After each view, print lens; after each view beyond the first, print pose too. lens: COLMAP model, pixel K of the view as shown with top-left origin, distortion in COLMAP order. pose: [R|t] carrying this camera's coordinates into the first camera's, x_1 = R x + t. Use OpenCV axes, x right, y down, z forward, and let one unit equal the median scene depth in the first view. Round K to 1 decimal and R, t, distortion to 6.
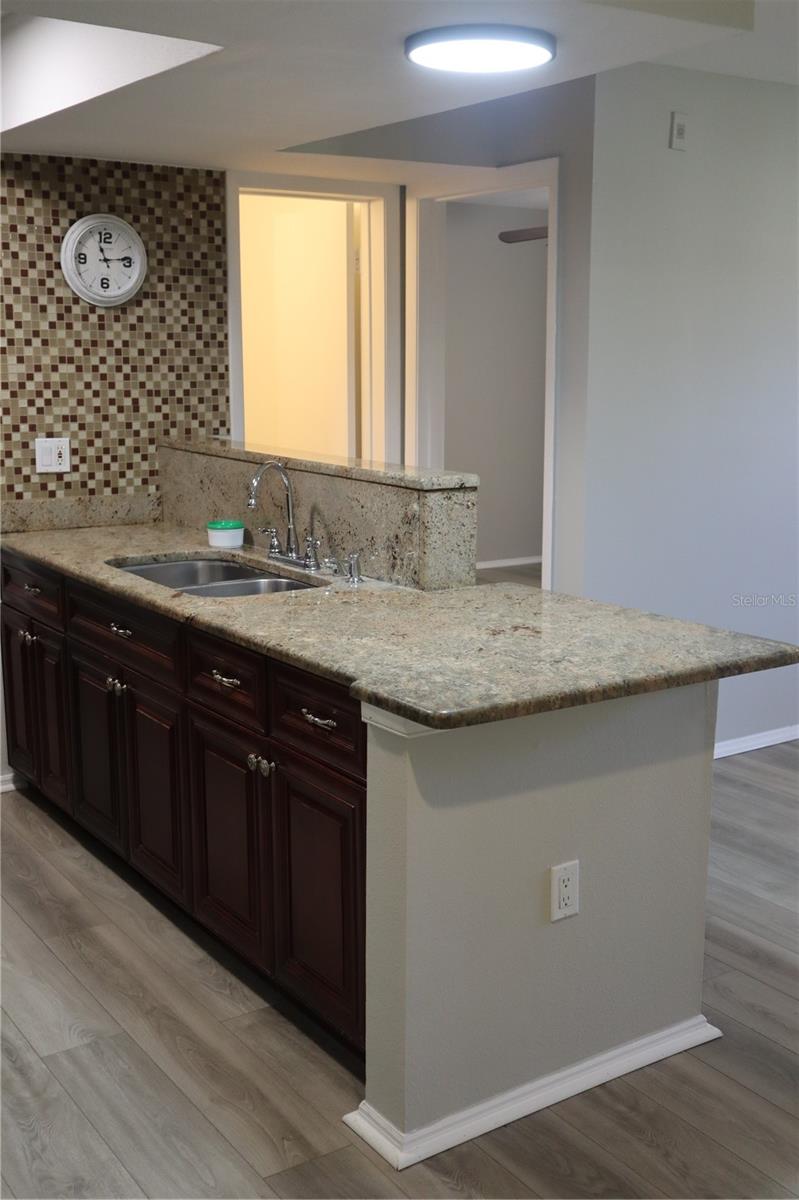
lens RADIAL K [[1326.2, 0, 418.6], [0, 1326.2, 598.3], [0, 0, 1]] dist [0.008262, 0.000000]
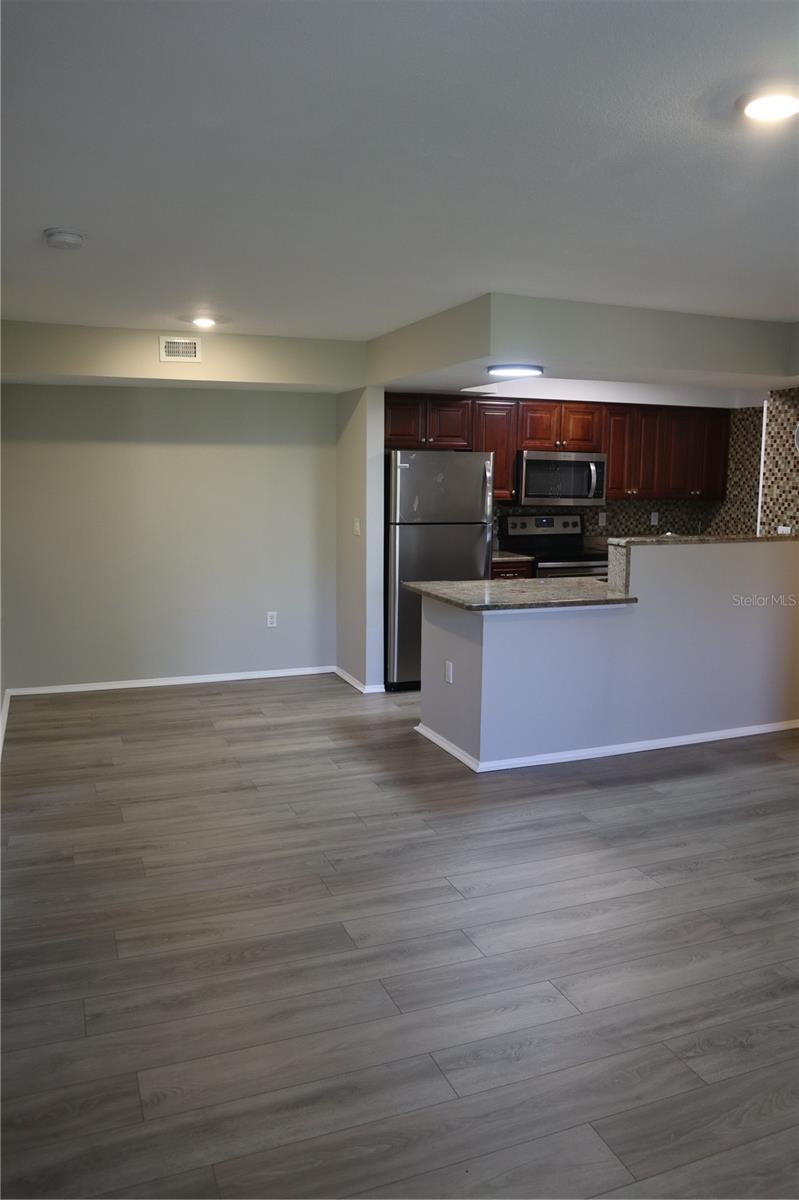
lens RADIAL K [[906.9, 0, 414.0], [0, 906.9, 597.6], [0, 0, 1]] dist [-0.075113, 0.029893]
pose [[-0.217460, 0.134188, -0.966801, 1.165343], [-0.189612, 0.965828, 0.176702, -0.151266], [0.957475, 0.221743, -0.184586, 0.747357]]
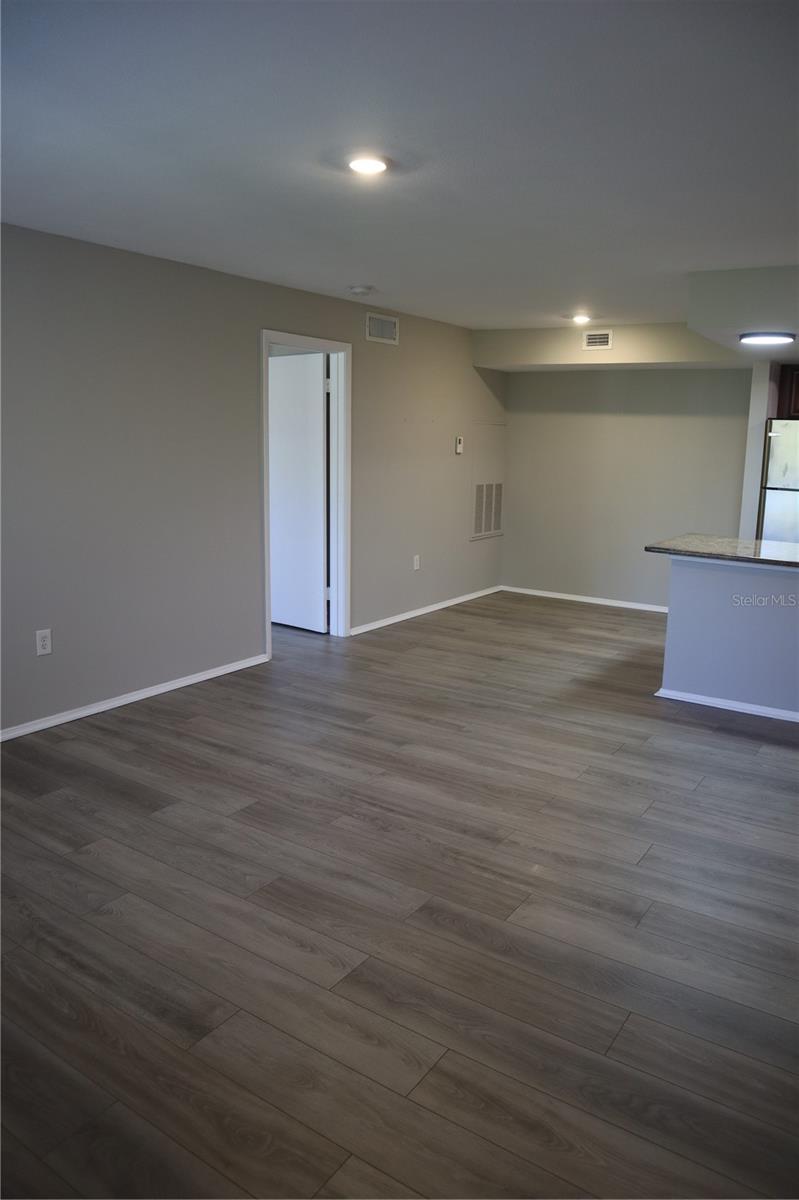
lens RADIAL K [[834.8, 0, 401.9], [0, 834.8, 600.0], [0, 0, 1]] dist [-0.113896, 0.052848]
pose [[-0.932374, 0.053949, -0.357447, 0.857469], [-0.083167, 0.930265, 0.357339, -0.266803], [0.351798, 0.362901, -0.862868, 1.457788]]
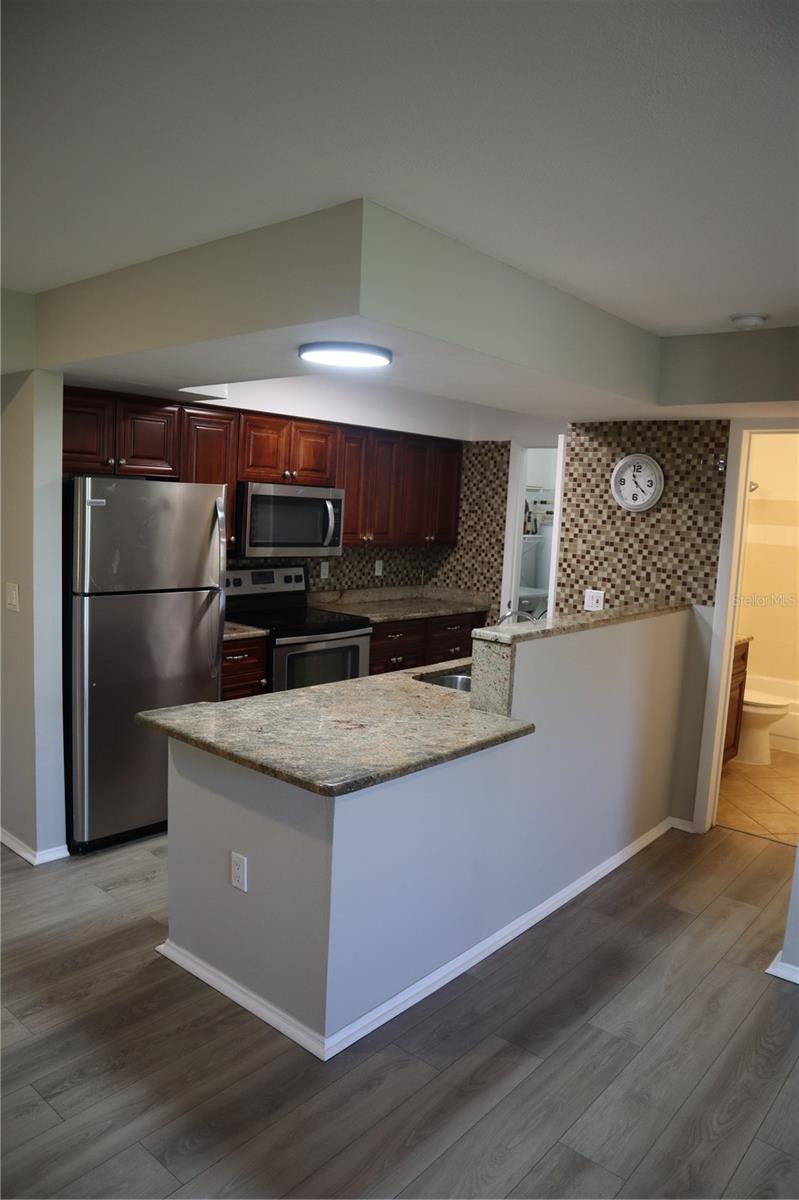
lens RADIAL K [[834.8, 0, 409.3], [0, 834.8, 599.1], [0, 0, 1]] dist [-0.113896, 0.052848]
pose [[0.262091, 0.121523, -0.957361, 0.641746], [-0.224646, 0.972470, 0.061941, -0.123394], [0.938532, 0.198833, 0.282175, 0.509013]]
